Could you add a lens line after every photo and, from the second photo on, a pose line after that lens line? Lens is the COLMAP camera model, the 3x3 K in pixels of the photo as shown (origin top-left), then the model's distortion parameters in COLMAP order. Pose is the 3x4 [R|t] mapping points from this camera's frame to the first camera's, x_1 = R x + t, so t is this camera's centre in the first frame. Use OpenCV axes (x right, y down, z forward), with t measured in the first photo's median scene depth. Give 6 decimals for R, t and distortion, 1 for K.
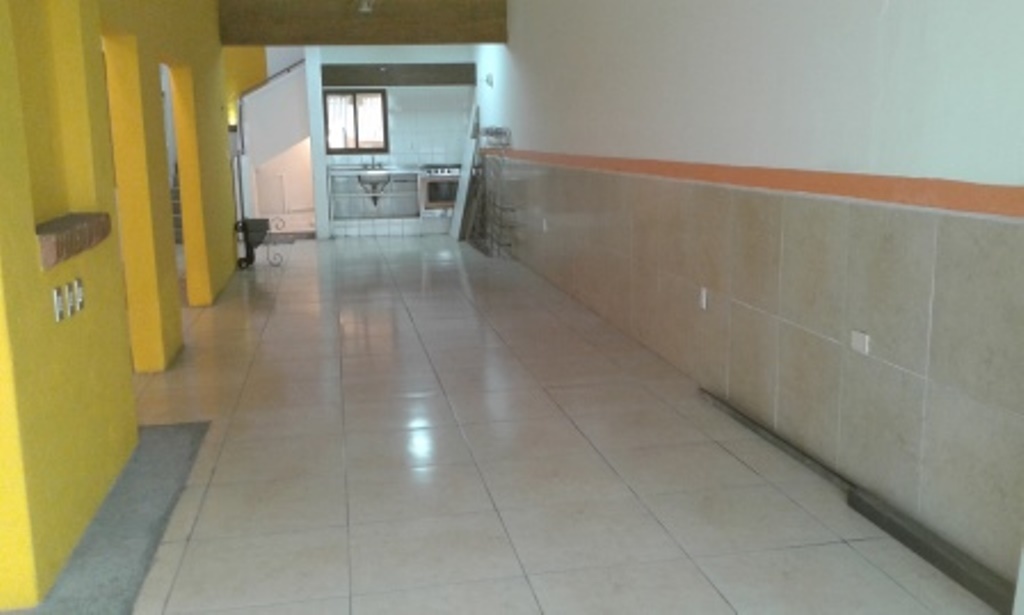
lens RADIAL K [[915.6, 0, 510.8], [0, 915.6, 308.3], [0, 0, 1]] dist [0.007468, 0.002482]
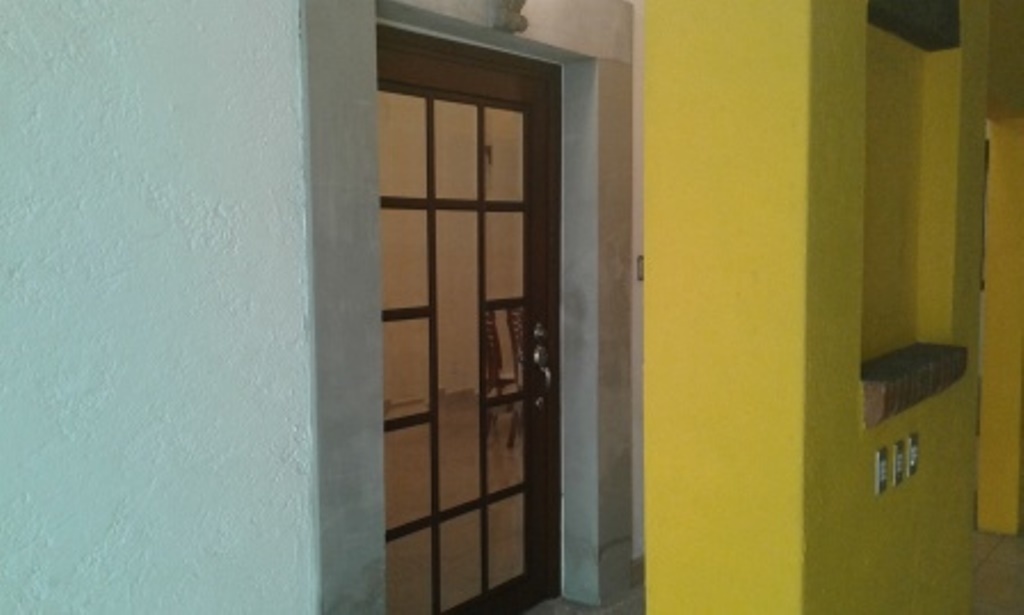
lens RADIAL K [[915.6, 0, 510.3], [0, 915.6, 306.3], [0, 0, 1]] dist [0.007468, 0.002482]
pose [[0.635865, 0.065688, -0.769000, -0.112994], [-0.146420, 0.988544, -0.036629, -0.061572], [0.757784, 0.135888, 0.638199, 0.261579]]
